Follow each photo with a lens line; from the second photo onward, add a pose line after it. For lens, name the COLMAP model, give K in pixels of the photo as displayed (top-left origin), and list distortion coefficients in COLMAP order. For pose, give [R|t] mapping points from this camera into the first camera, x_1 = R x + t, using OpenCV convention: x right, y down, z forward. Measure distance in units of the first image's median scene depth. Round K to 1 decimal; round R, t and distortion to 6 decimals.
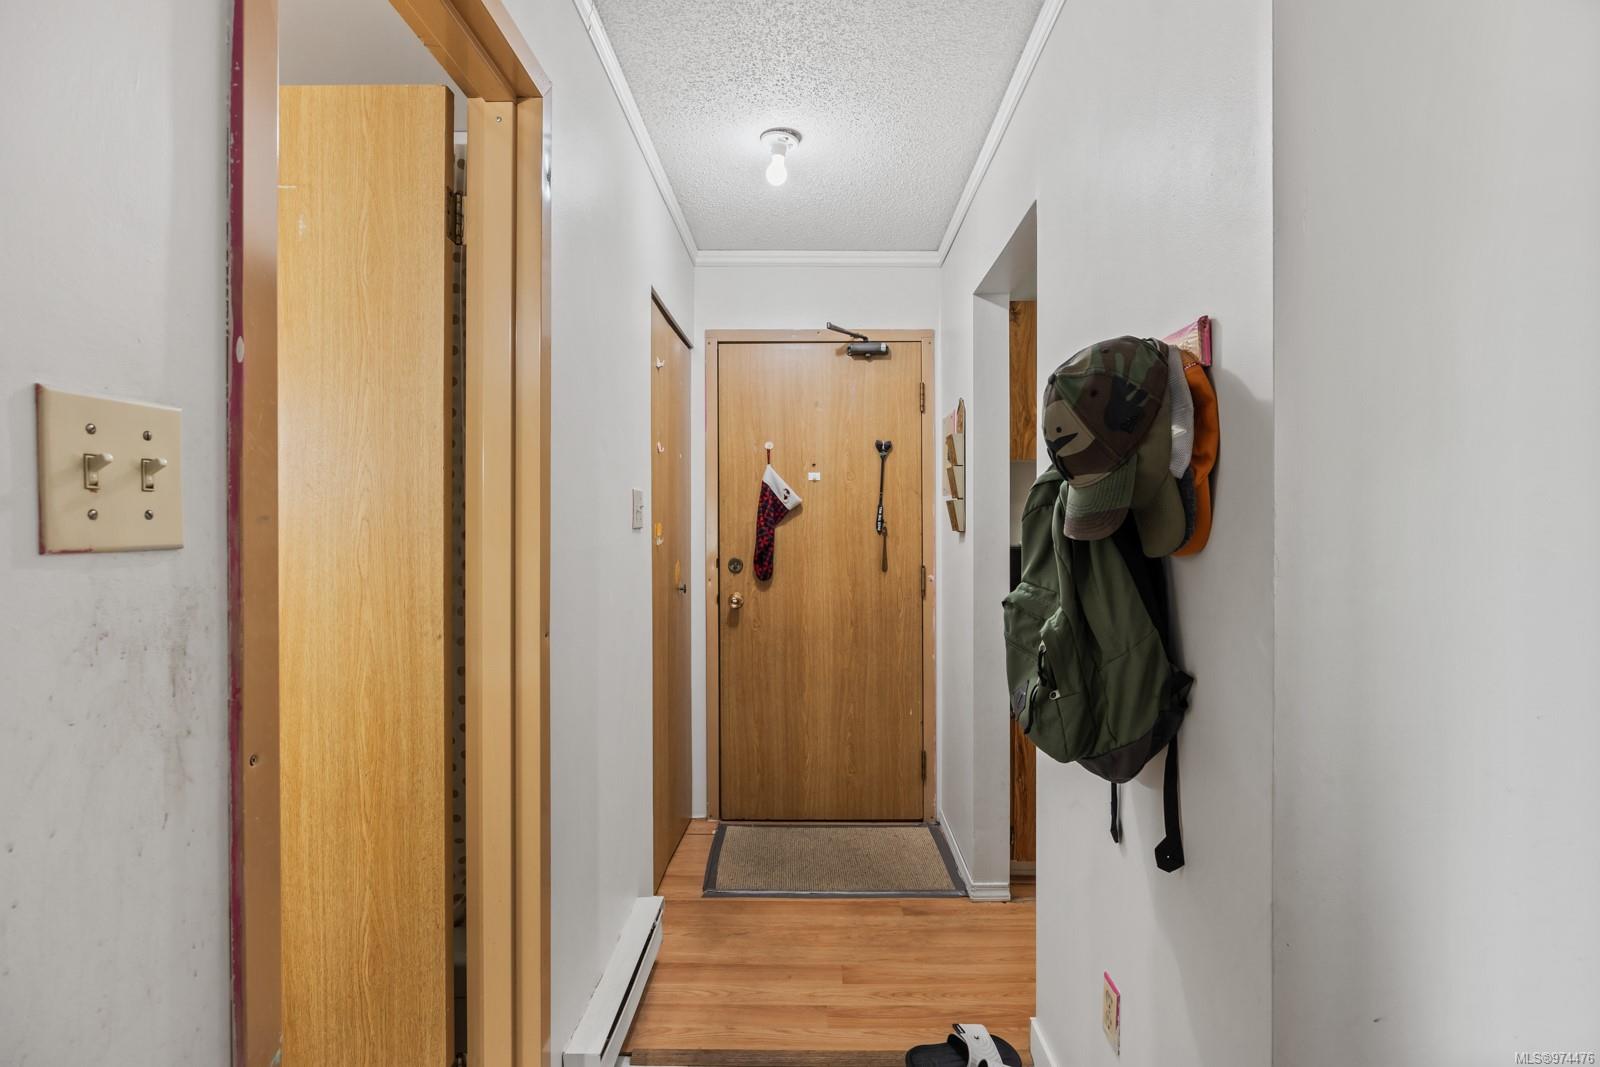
lens RADIAL K [[790.9, 0, 803.3], [0, 790.9, 530.1], [0, 0, 1]] dist [-0.002724, -0.000376]
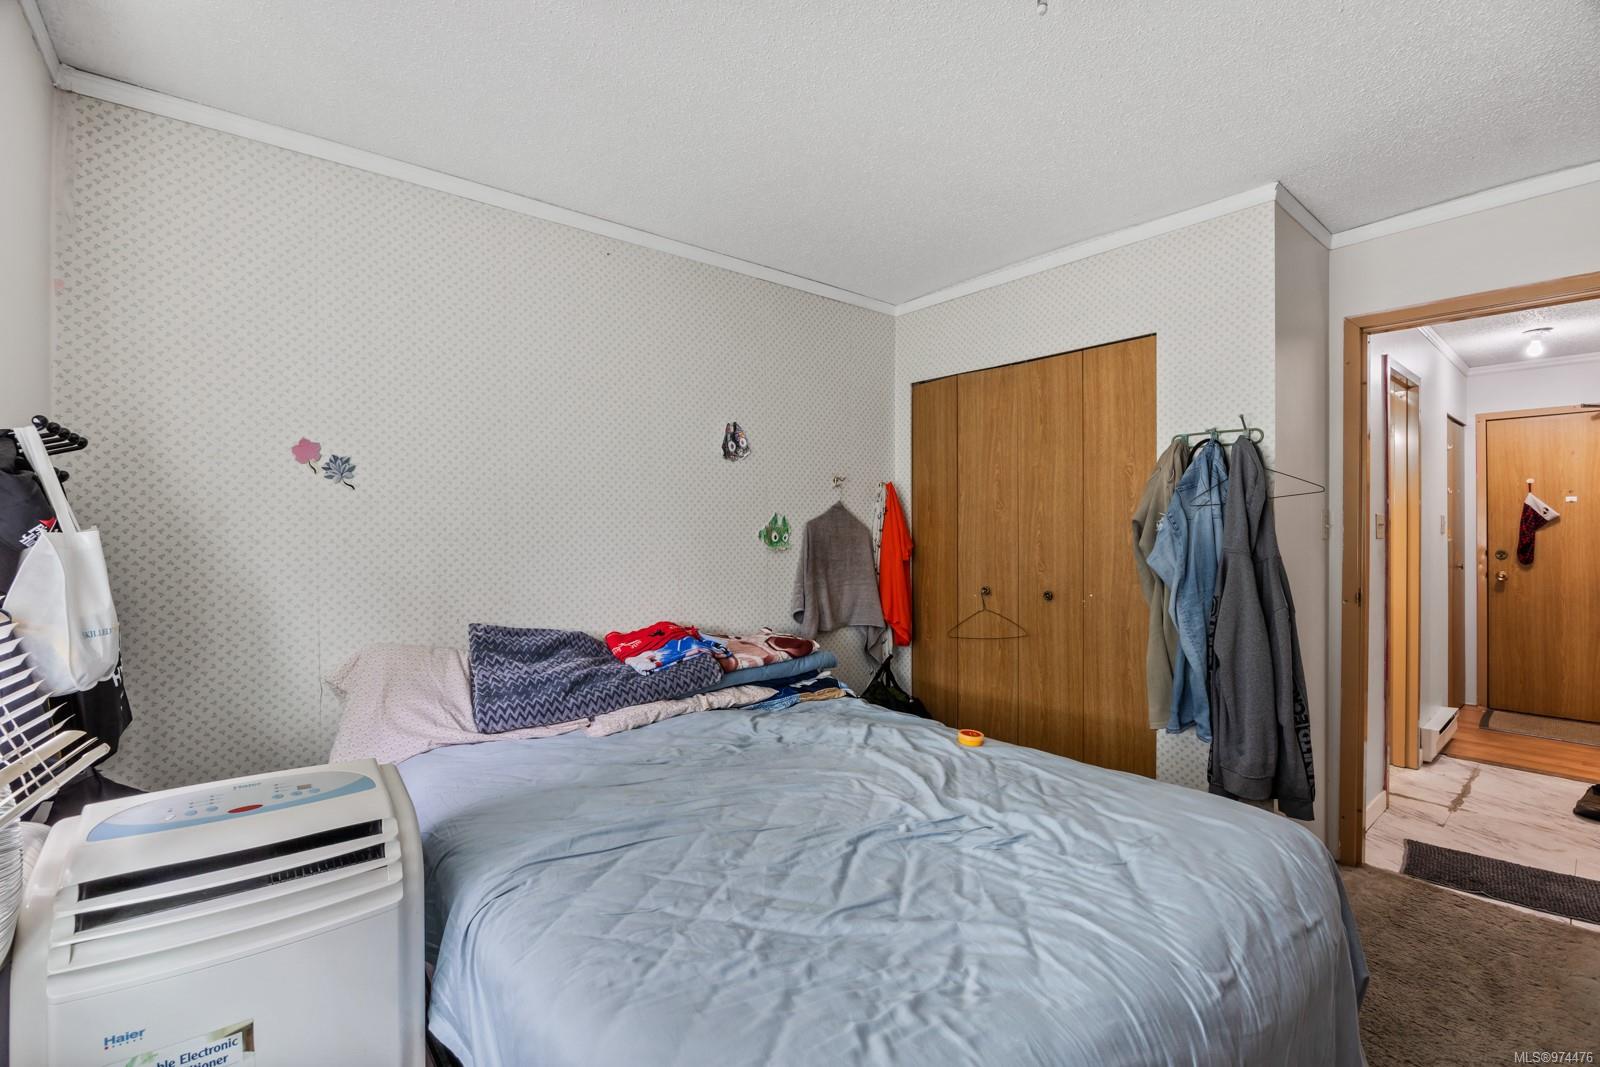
lens RADIAL K [[696.8, 0, 796.0], [0, 696.8, 528.8], [0, 0, 1]] dist [-0.012786, -0.000067]
pose [[0.650608, -0.001596, -0.759412, 0.045792], [-0.004197, 0.999975, -0.005698, 0.005086], [0.759402, 0.006894, 0.650585, -1.051946]]
